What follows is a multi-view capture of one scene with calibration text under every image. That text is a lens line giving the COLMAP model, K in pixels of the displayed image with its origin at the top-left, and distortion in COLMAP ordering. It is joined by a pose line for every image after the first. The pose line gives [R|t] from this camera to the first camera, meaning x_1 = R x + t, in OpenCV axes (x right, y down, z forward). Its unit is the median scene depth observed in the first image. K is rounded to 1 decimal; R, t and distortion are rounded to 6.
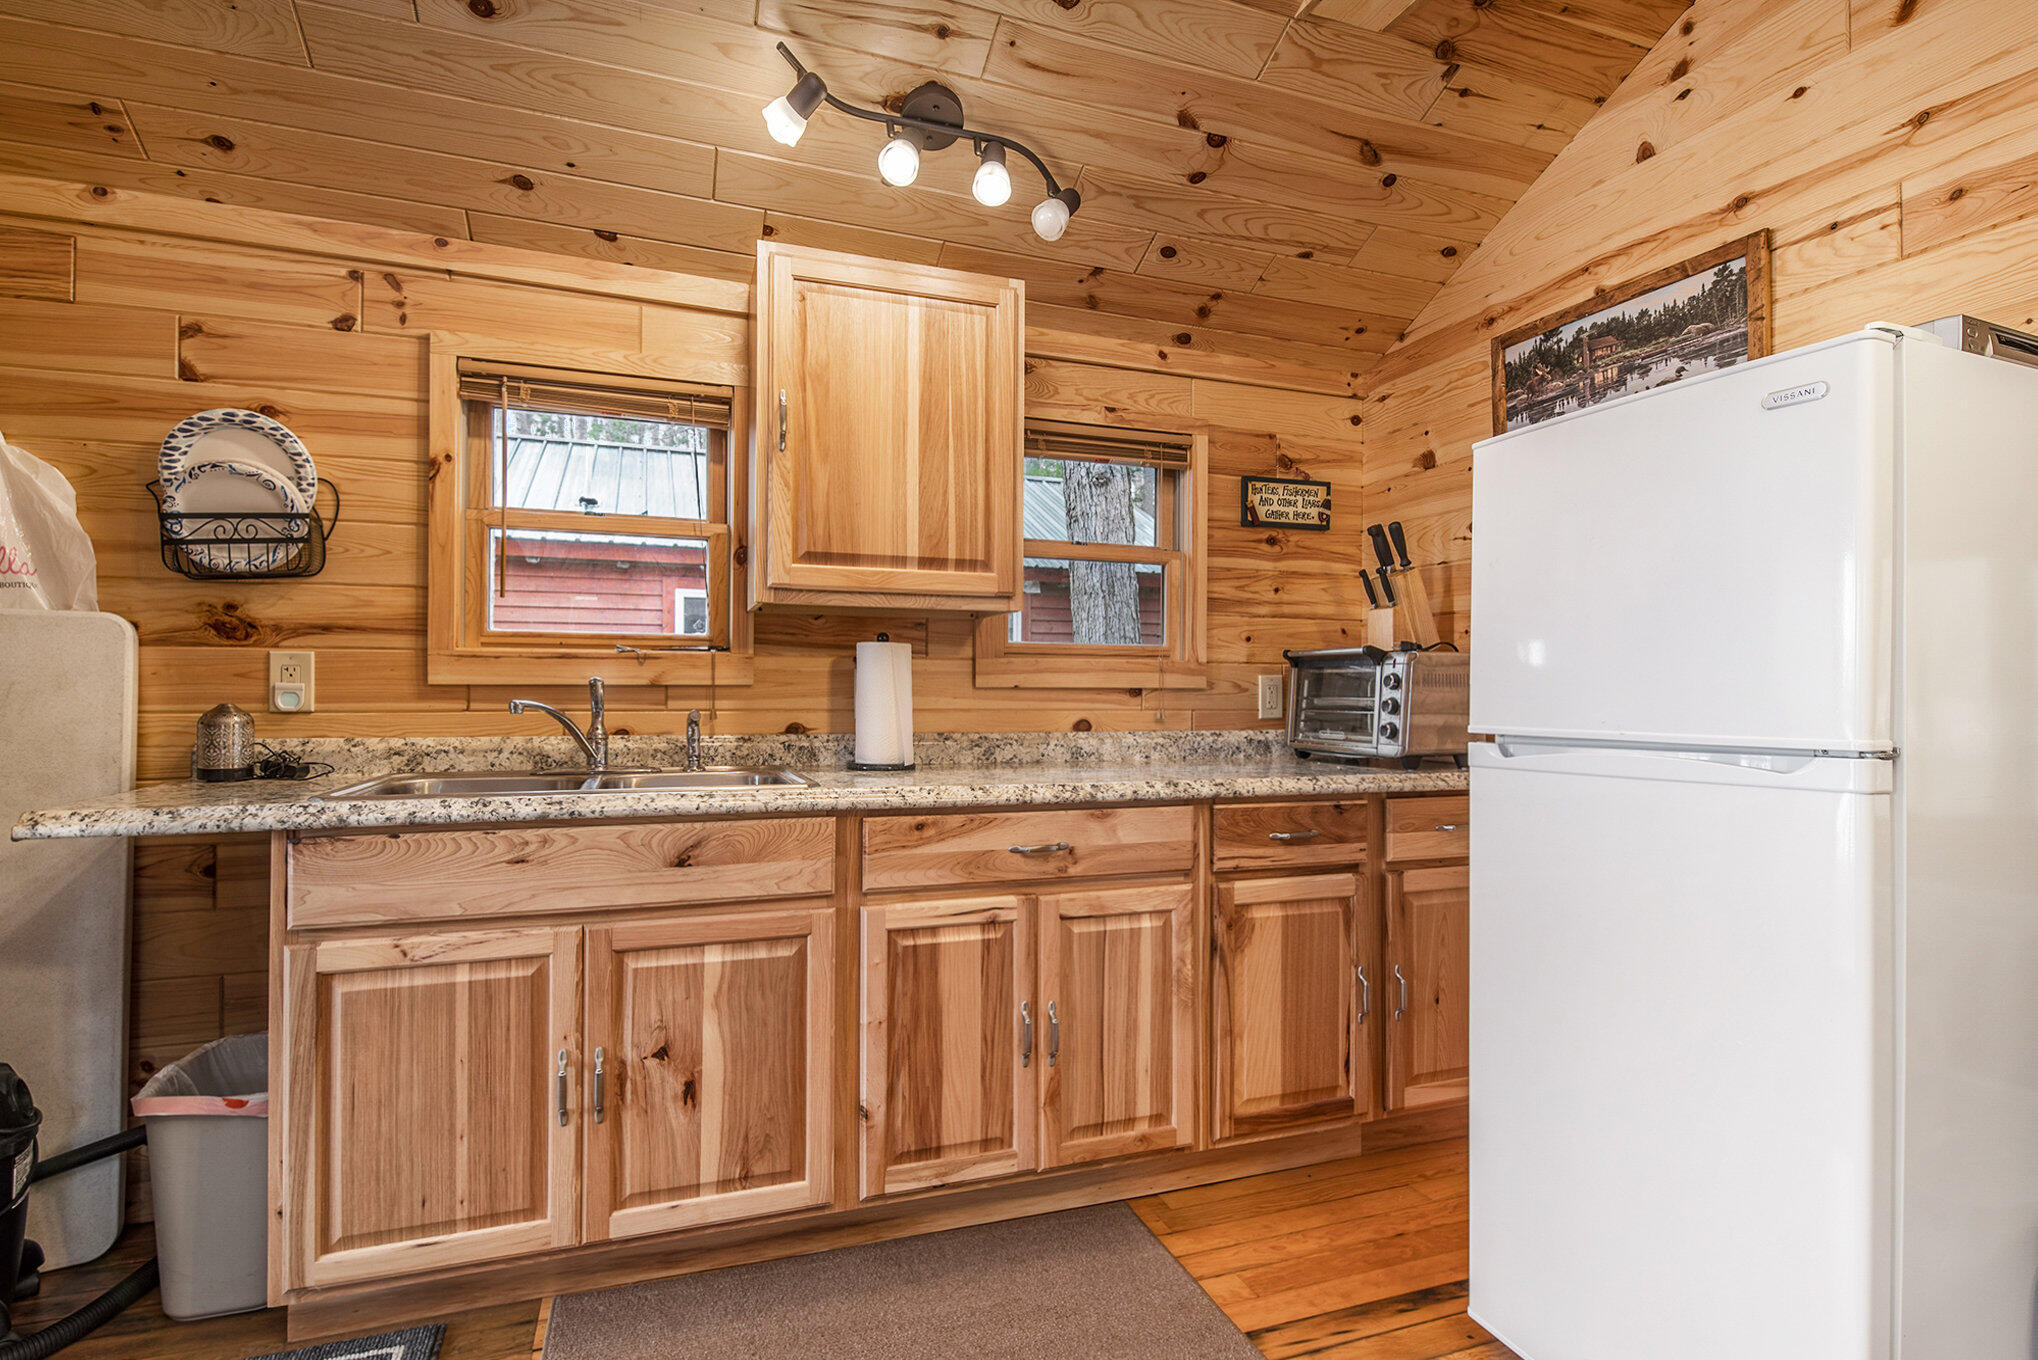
lens RADIAL K [[1022.4, 0, 1027.9], [0, 1022.4, 721.6], [0, 0, 1]] dist [0.002943, -0.003326]
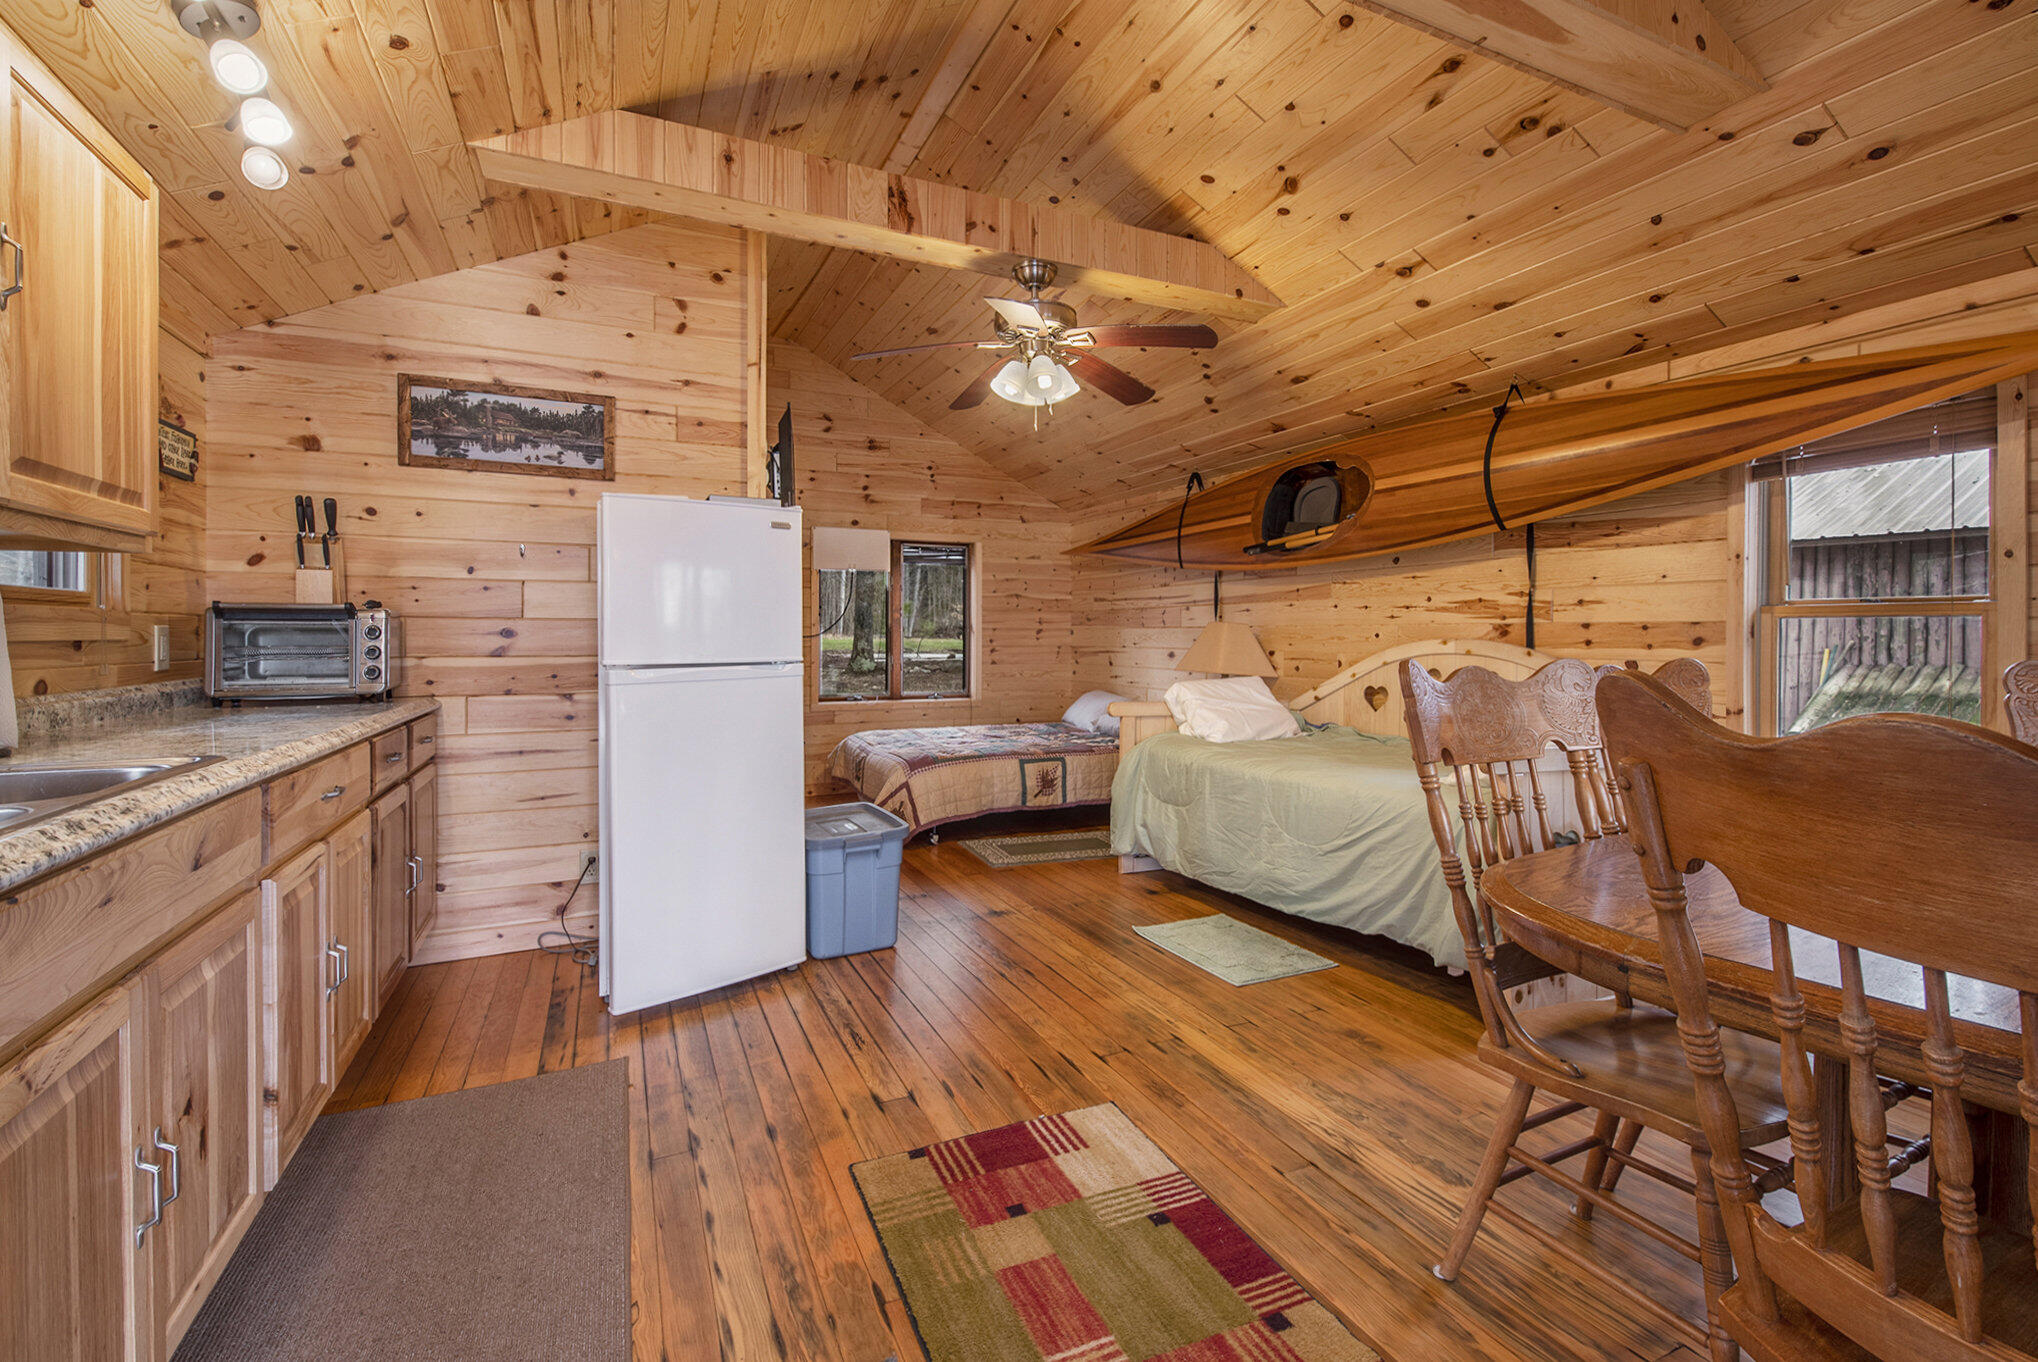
lens RADIAL K [[905.8, 0, 1050.9], [0, 905.8, 641.1], [0, 0, 1]] dist [0.002559, 0.000432]
pose [[-0.096141, -0.004710, 0.995357, -0.877793], [0.020424, 0.999769, 0.006704, -0.024004], [-0.995158, 0.020974, -0.096022, 0.319501]]
